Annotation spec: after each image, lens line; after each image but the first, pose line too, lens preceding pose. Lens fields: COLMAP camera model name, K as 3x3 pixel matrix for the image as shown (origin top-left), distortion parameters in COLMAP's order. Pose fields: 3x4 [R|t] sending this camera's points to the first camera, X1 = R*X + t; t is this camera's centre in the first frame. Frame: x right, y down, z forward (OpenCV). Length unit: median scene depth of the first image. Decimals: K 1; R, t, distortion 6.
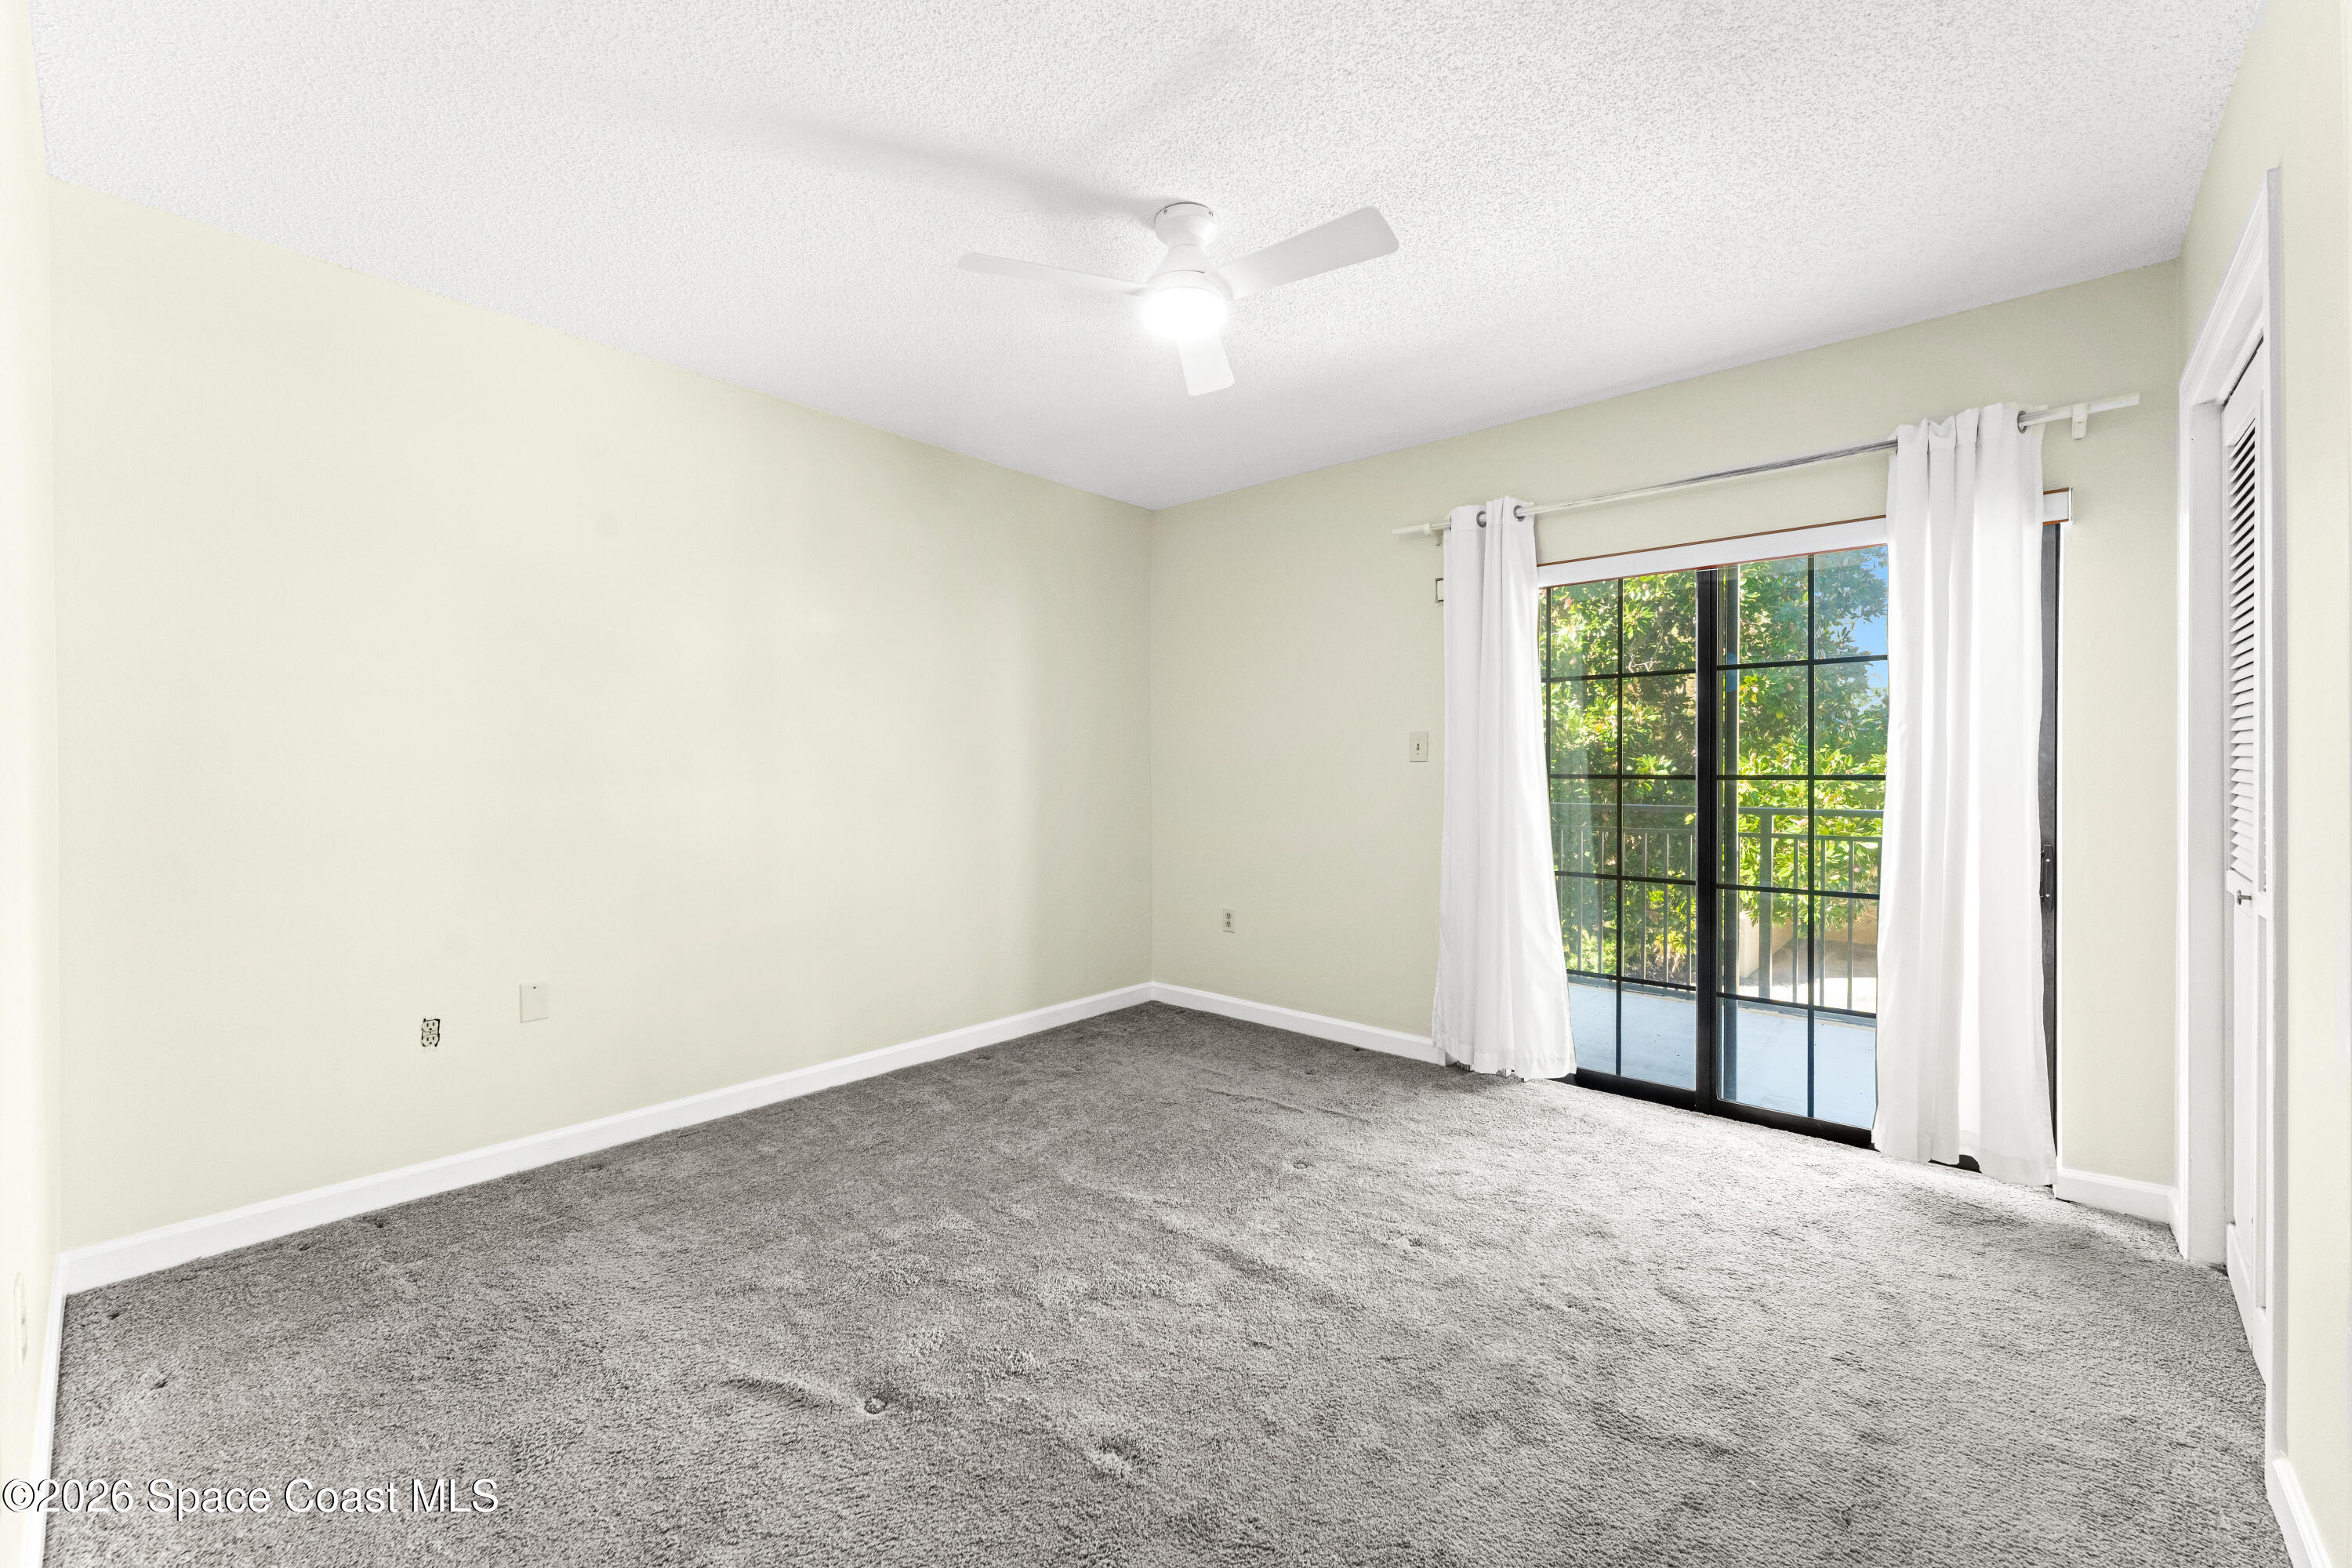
lens RADIAL K [[947.4, 0, 1178.7], [0, 947.4, 781.8], [0, 0, 1]] dist [0.000261, -0.000769]
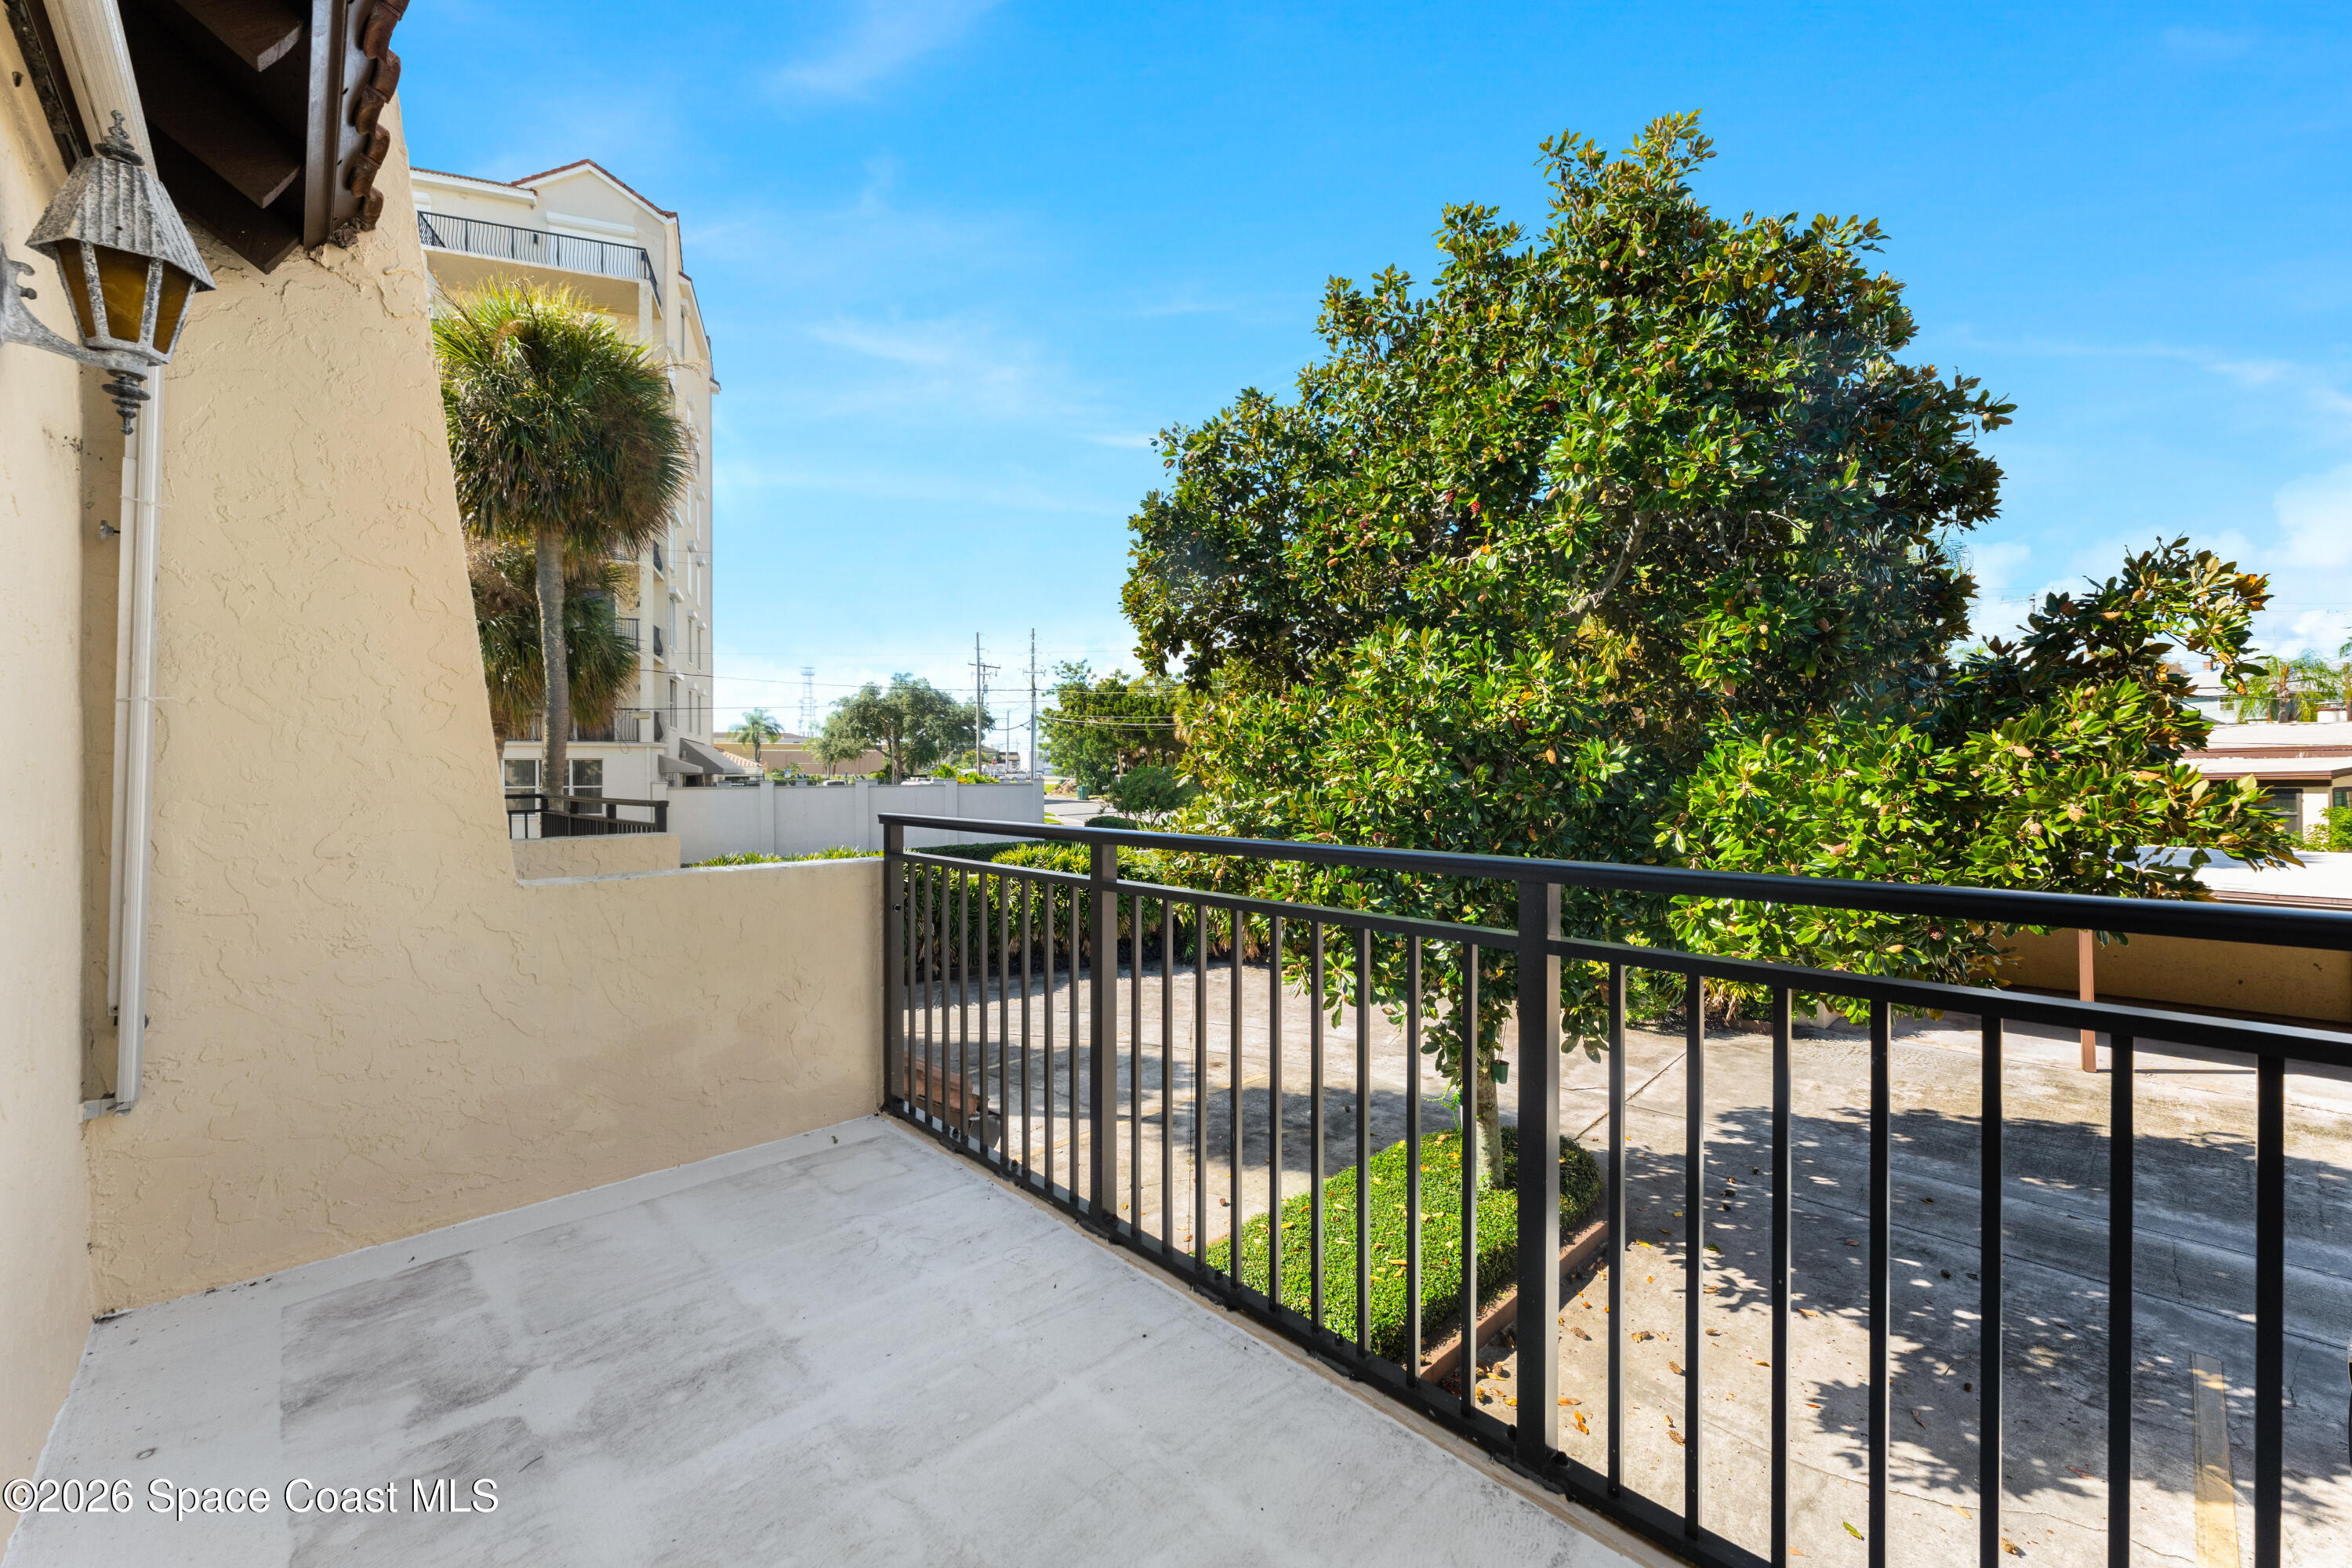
lens RADIAL K [[947.4, 0, 1174.0], [0, 947.4, 775.8], [0, 0, 1]] dist [0.000261, -0.000769]
pose [[0.995806, -0.006235, -0.091274, 0.267640], [0.005838, 0.999972, -0.004609, -0.002235], [0.091300, 0.004057, 0.995815, 0.335728]]
